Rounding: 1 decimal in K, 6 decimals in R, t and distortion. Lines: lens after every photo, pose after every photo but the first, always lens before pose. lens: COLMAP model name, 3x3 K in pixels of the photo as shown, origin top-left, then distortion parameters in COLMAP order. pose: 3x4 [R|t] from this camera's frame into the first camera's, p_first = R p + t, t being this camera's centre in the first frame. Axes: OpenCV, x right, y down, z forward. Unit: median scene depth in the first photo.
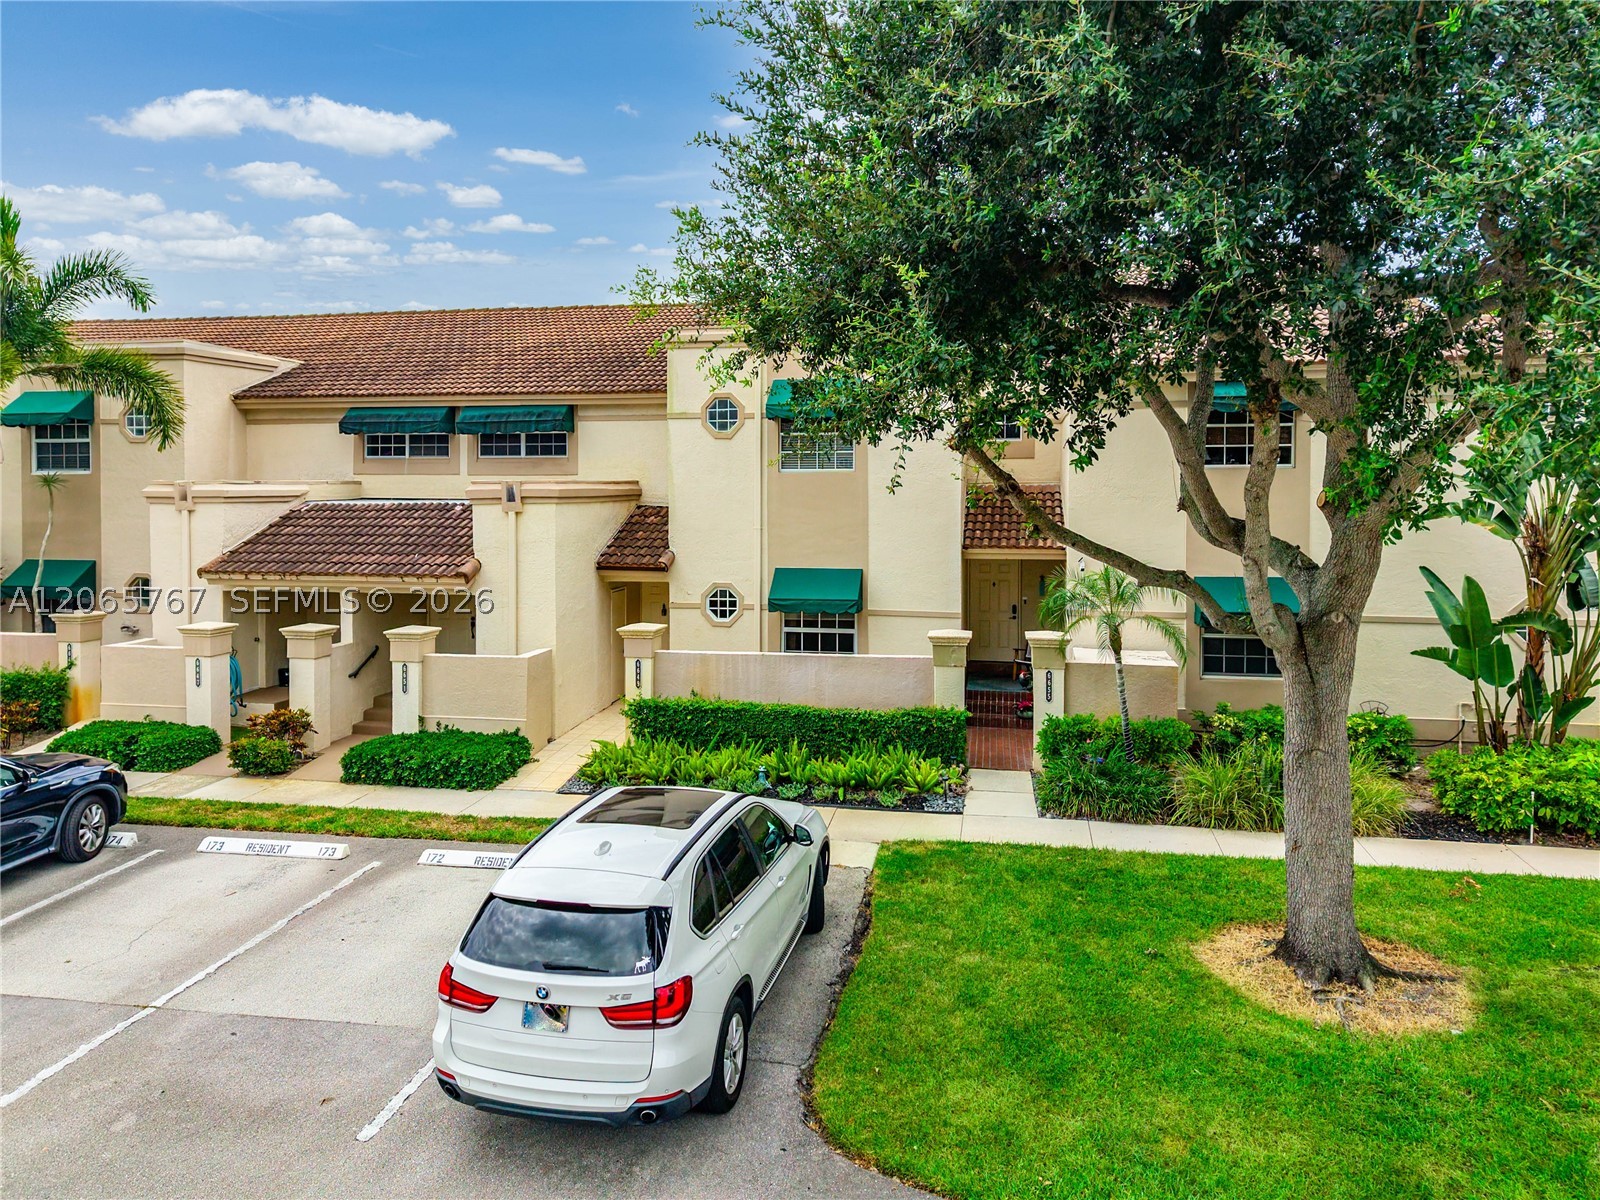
lens RADIAL K [[1103.4, 0, 758.8], [0, 1103.4, 641.2], [0, 0, 1]] dist [0.012371, 0.001230]
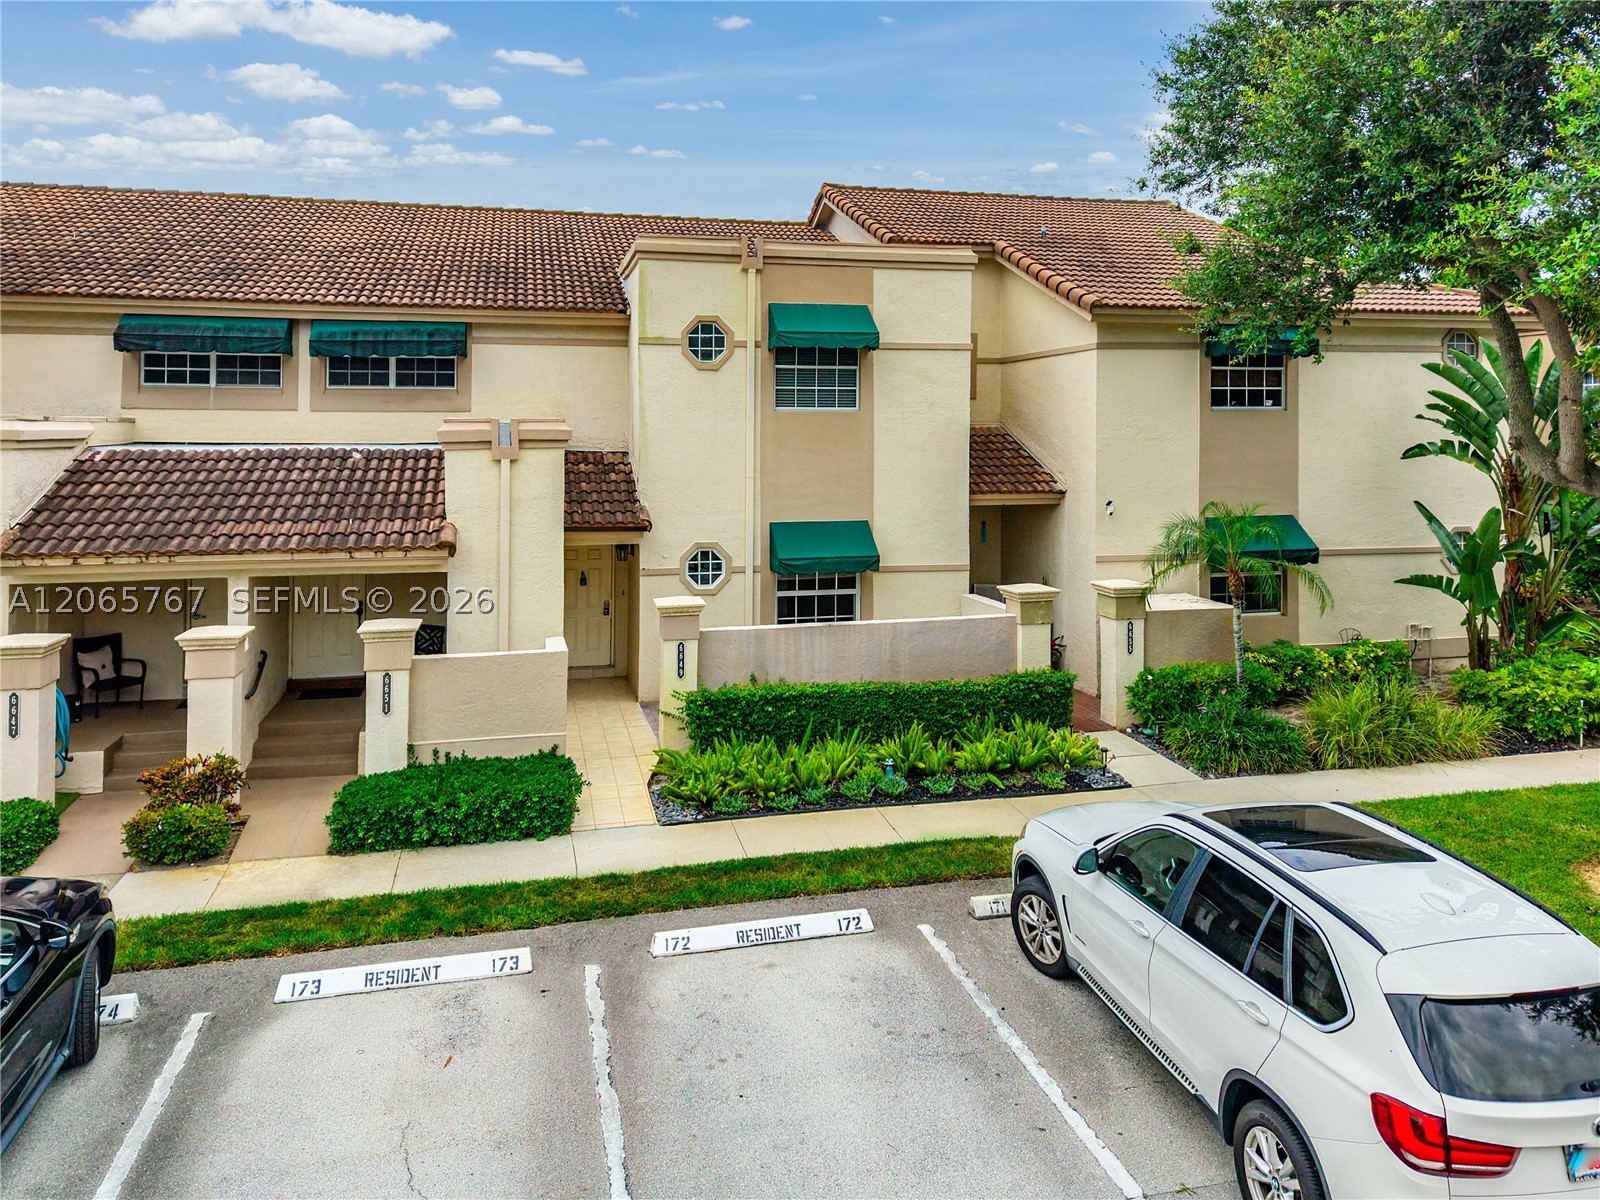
lens RADIAL K [[1152.5, 0, 795.4], [0, 1152.5, 555.5], [0, 0, 1]] dist [-0.002676, 0.002035]
pose [[0.906003, -0.044203, 0.420957, -0.504938], [0.056239, 0.998286, -0.016213, -0.036956], [-0.419519, 0.038364, 0.906935, 0.271815]]
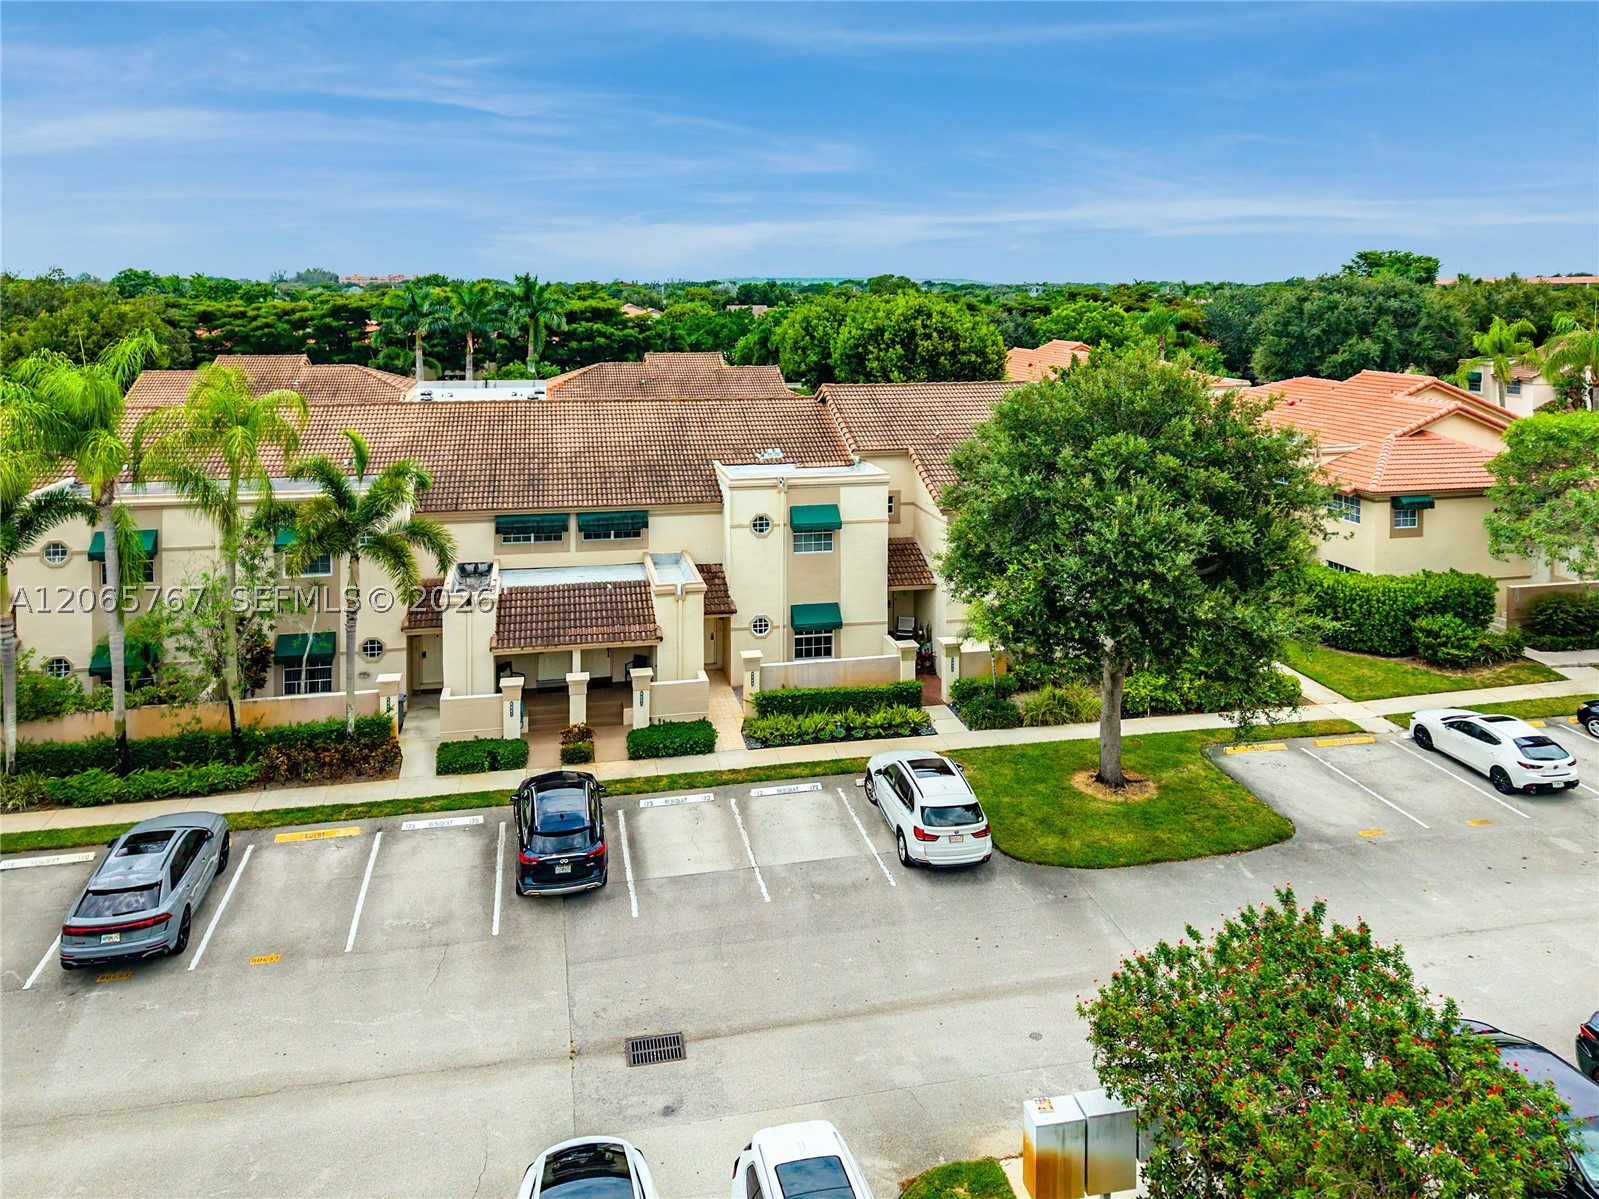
lens RADIAL K [[1102.7, 0, 758.4], [0, 1102.7, 640.6], [0, 0, 1]] dist [0.012371, 0.001230]
pose [[0.929465, -0.115182, 0.350468, -1.000668], [0.059823, 0.984494, 0.164903, -0.459009], [-0.364027, -0.132306, 0.921943, -0.982115]]
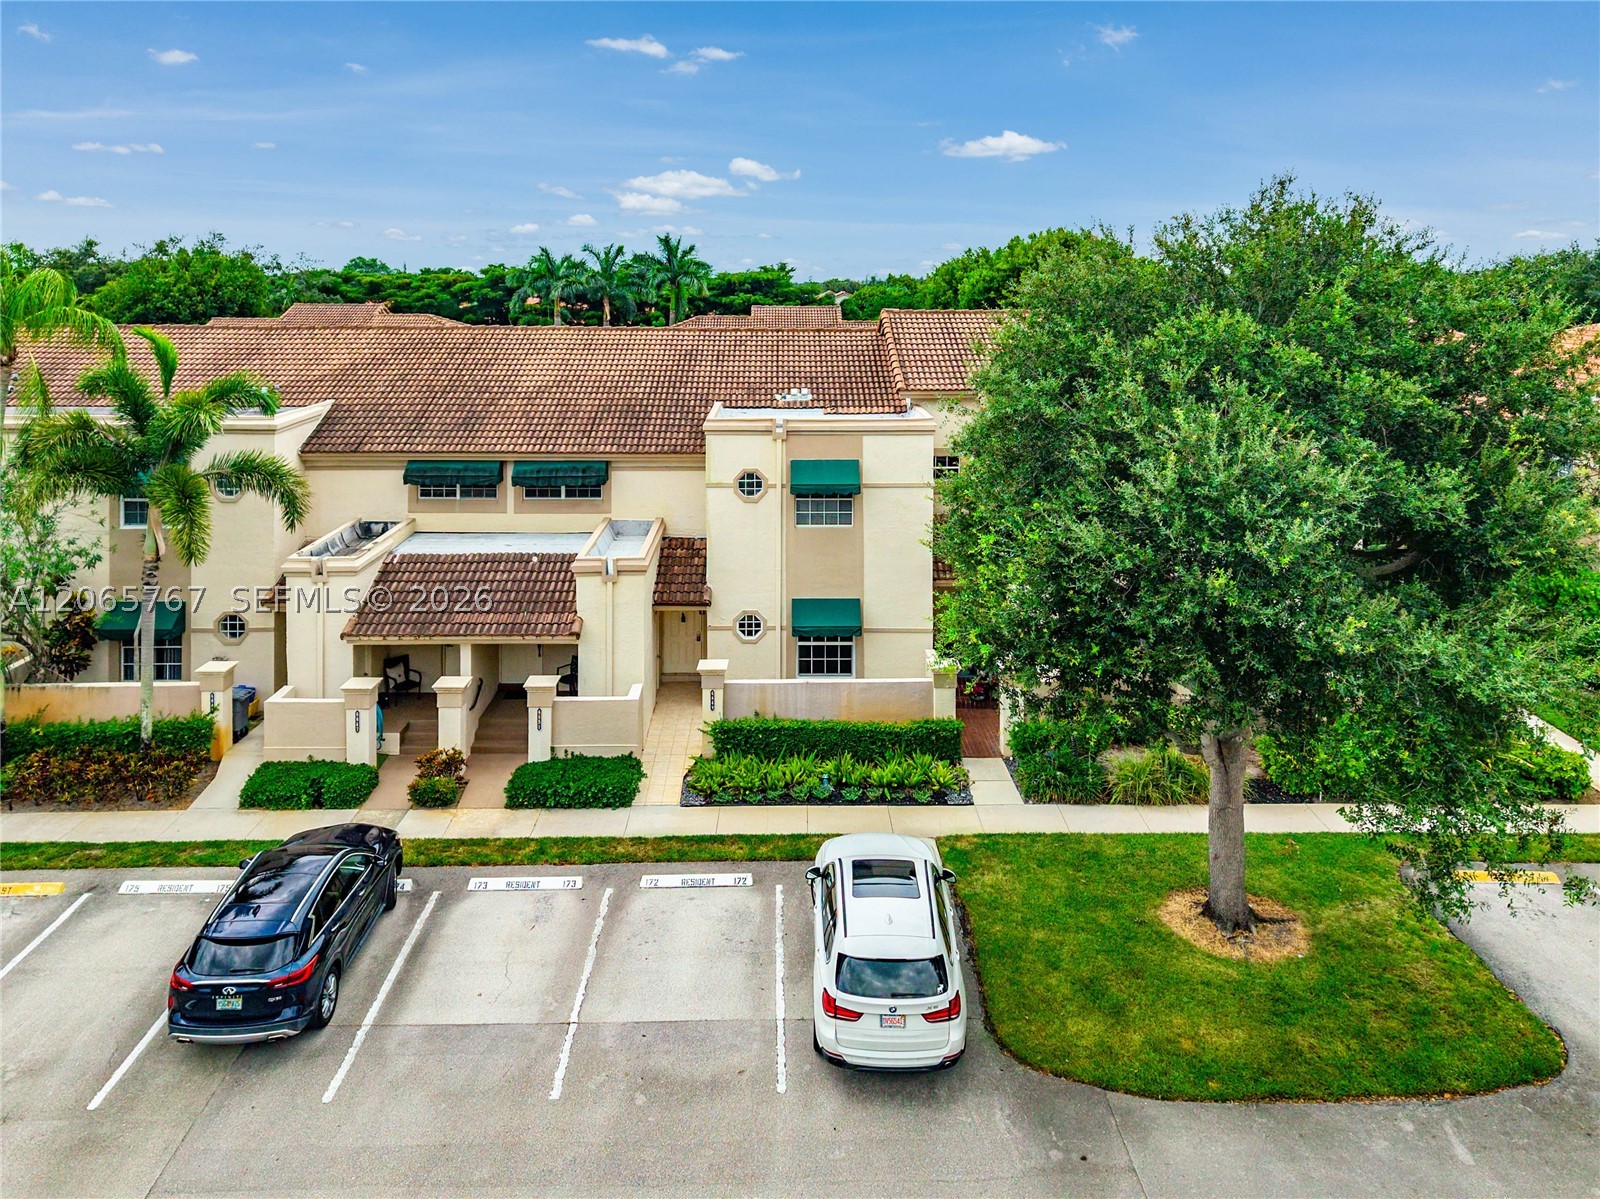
lens RADIAL K [[1147.1, 0, 760.7], [0, 1147.1, 535.4], [0, 0, 1]] dist [0.000144, 0.001112]
pose [[0.981374, -0.042875, 0.187260, -0.398104], [0.030972, 0.997336, 0.066039, -0.339283], [-0.189593, -0.059009, 0.980088, -0.457007]]
